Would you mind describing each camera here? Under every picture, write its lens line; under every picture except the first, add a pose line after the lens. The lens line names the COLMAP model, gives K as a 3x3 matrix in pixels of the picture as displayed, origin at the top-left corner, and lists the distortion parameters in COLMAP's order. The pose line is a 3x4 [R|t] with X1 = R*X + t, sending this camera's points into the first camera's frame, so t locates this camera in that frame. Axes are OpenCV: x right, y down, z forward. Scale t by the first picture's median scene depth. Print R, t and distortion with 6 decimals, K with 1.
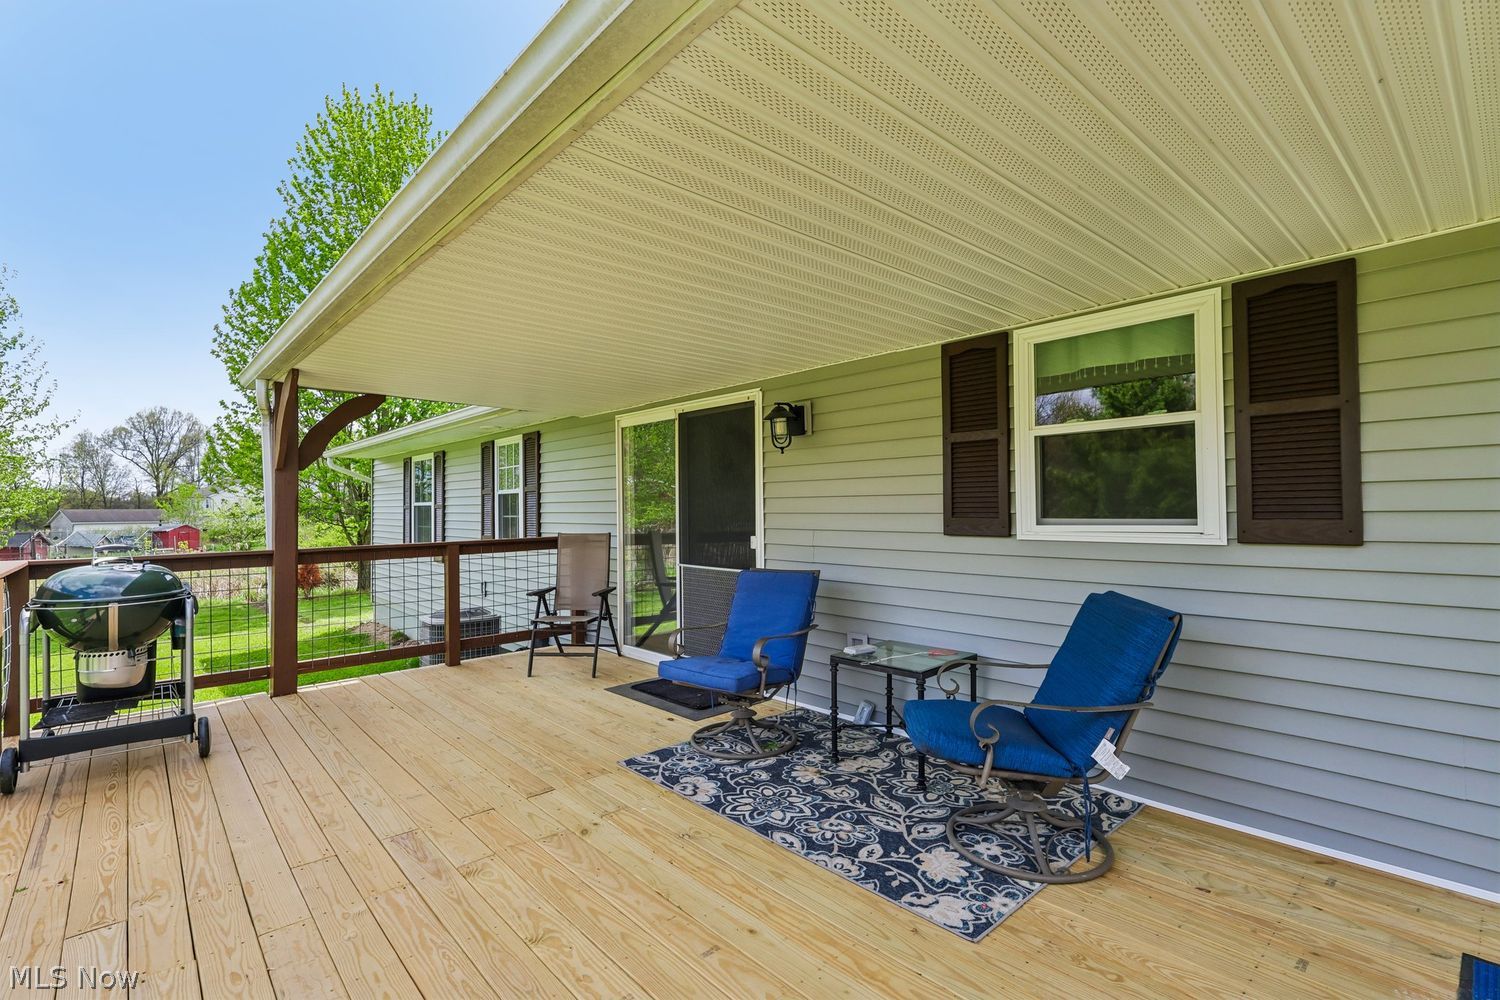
lens RADIAL K [[693.2, 0, 750.0], [0, 693.2, 500.0], [0, 0, 1]] dist [0.001317, 0.000240]
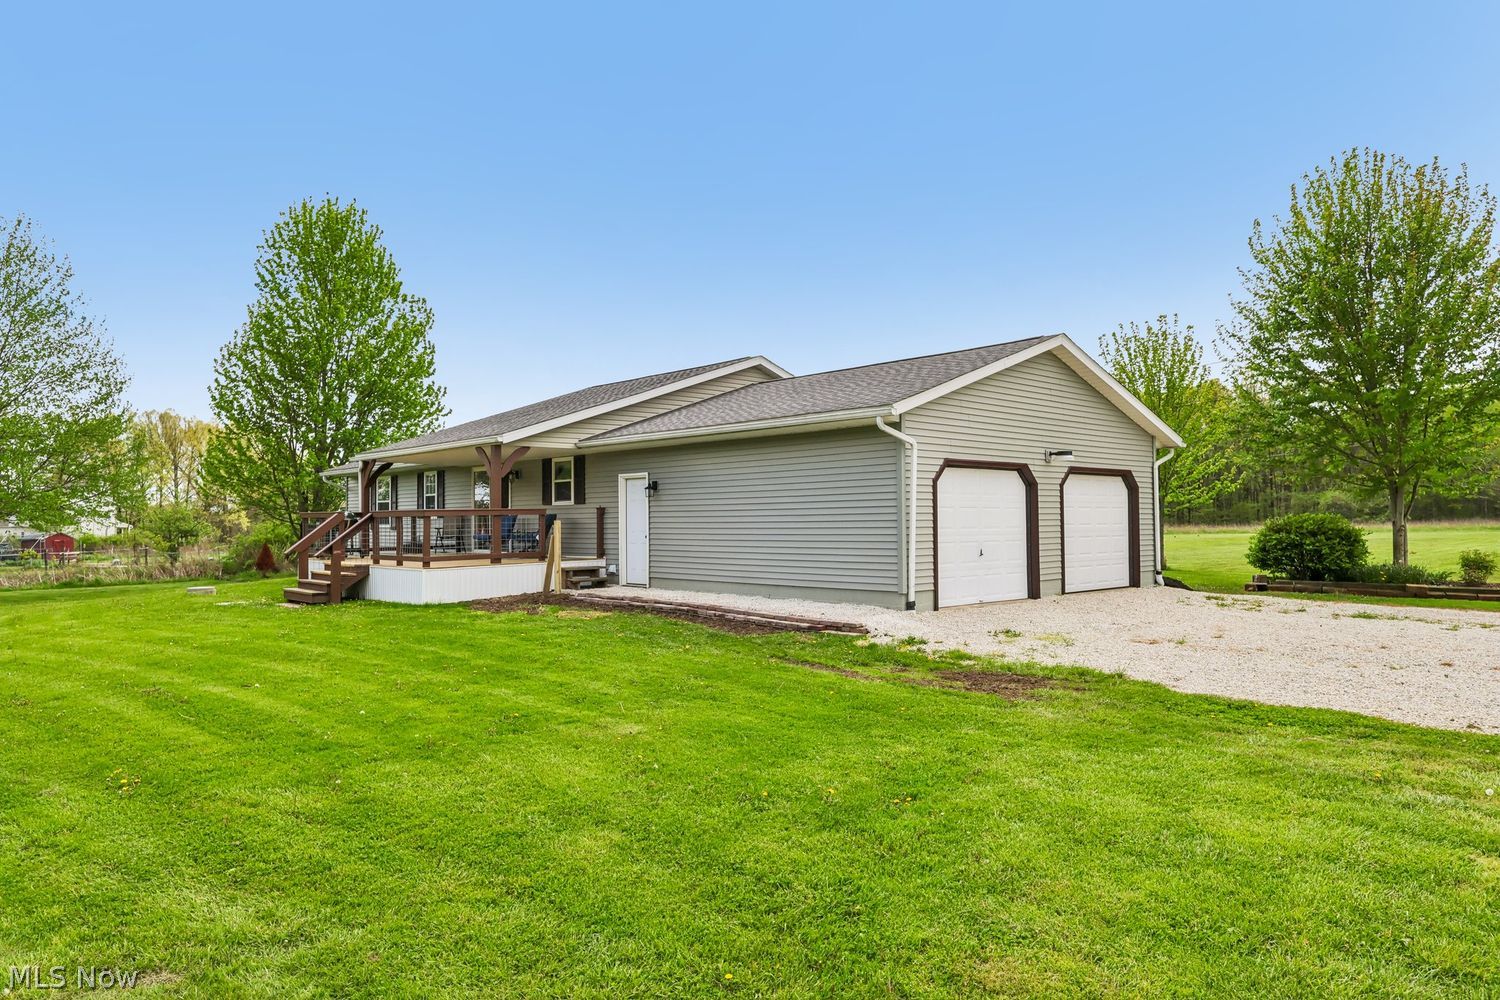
lens RADIAL K [[961.9, 0, 750.0], [0, 961.9, 500.0], [0, 0, 1]] dist [0.001415, 0.003155]
pose [[0.999912, 0.003397, 0.012822, 1.487039], [-0.003272, 0.999947, -0.009745, 0.072981], [-0.012855, 0.009702, 0.999870, -4.887509]]
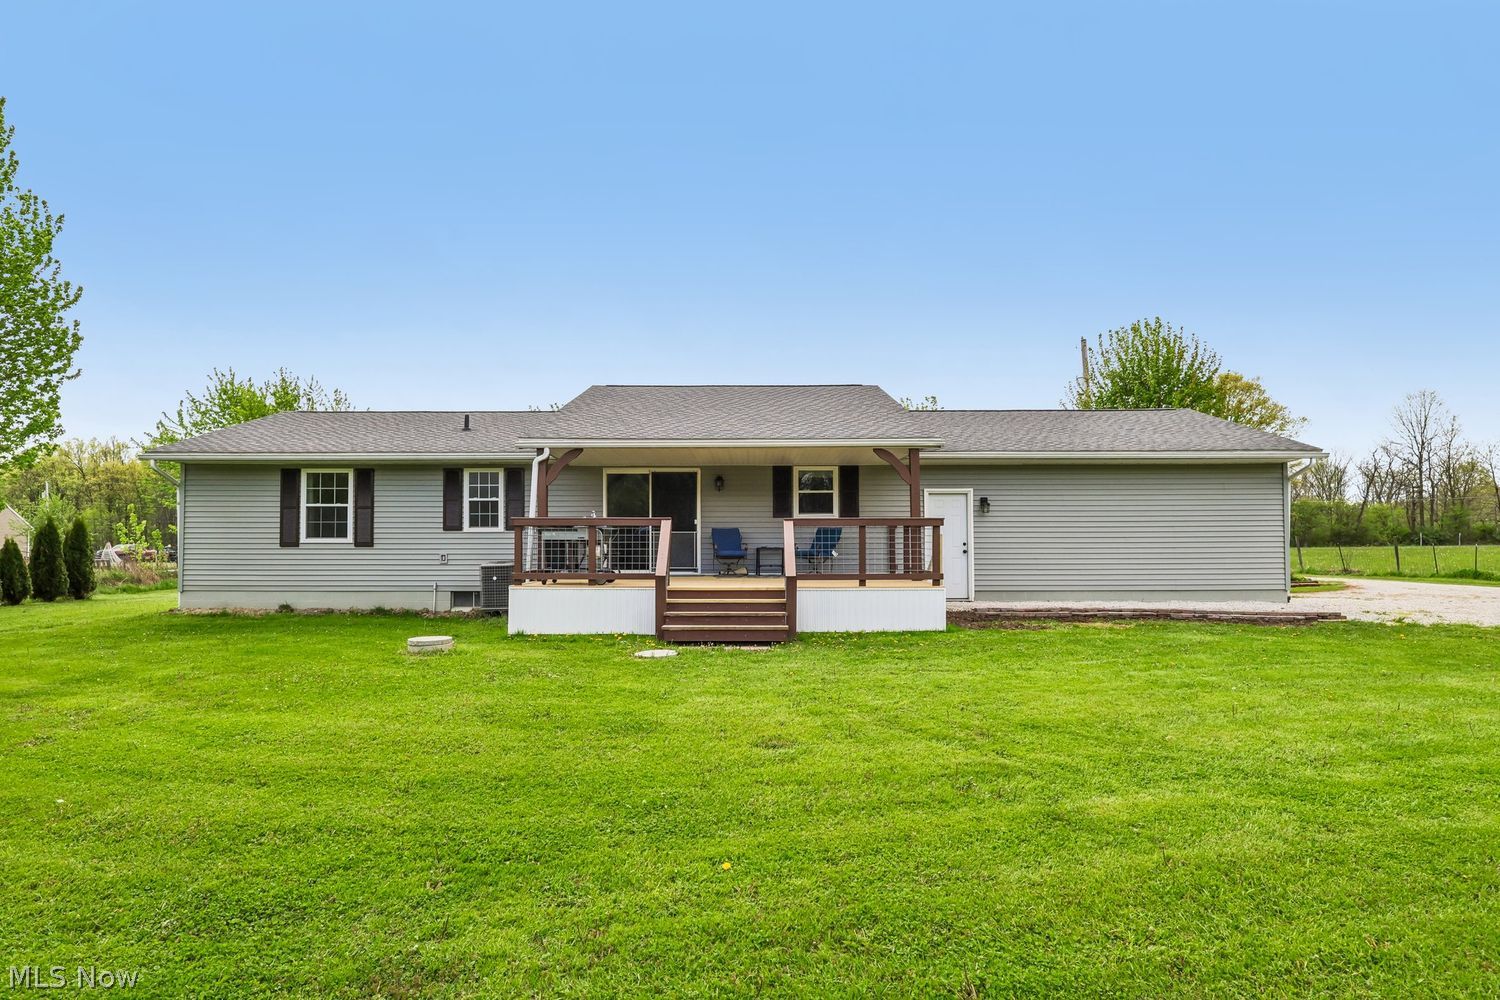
lens RADIAL K [[832.9, 0, 750.0], [0, 832.9, 500.0], [0, 0, 1]] dist [0.018982, -0.000023]
pose [[0.662448, 0.049851, 0.747447, -3.174900], [-0.011852, 0.998356, -0.056080, 0.209601], [-0.749014, 0.028292, 0.661950, -1.871331]]
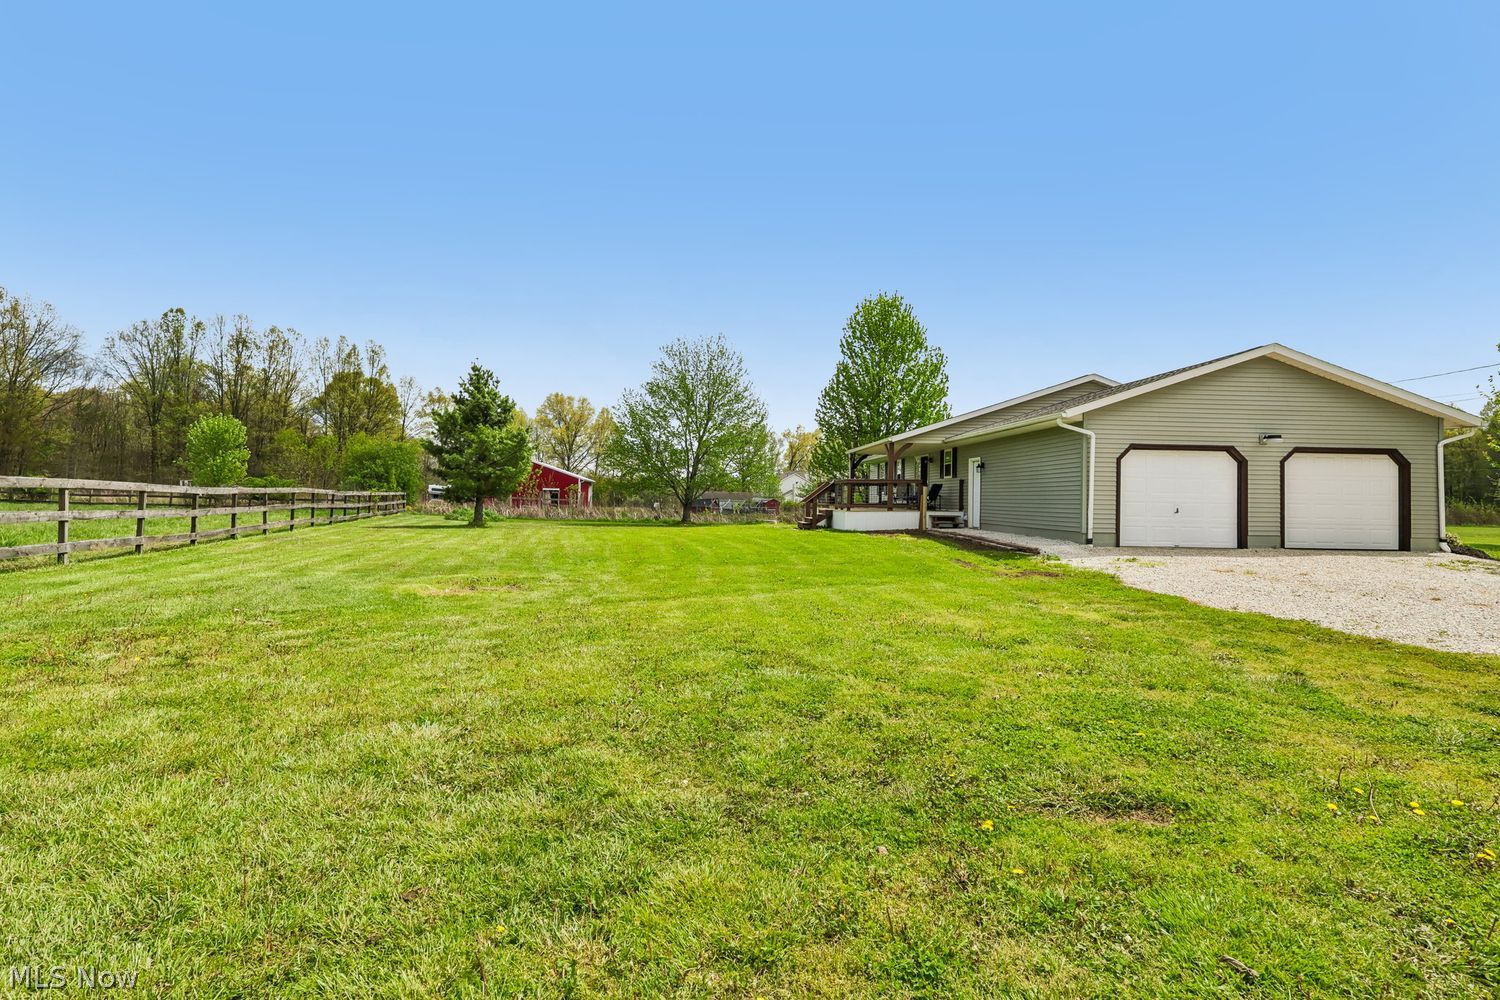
lens RADIAL K [[693.2, 0, 750.0], [0, 693.2, 500.0], [0, 0, 1]] dist [0.001317, 0.000240]
pose [[0.785618, 0.026688, -0.618136, 3.090633], [-0.016161, 0.999614, 0.022618, 0.138376], [0.618501, -0.007779, 0.785746, -5.586252]]
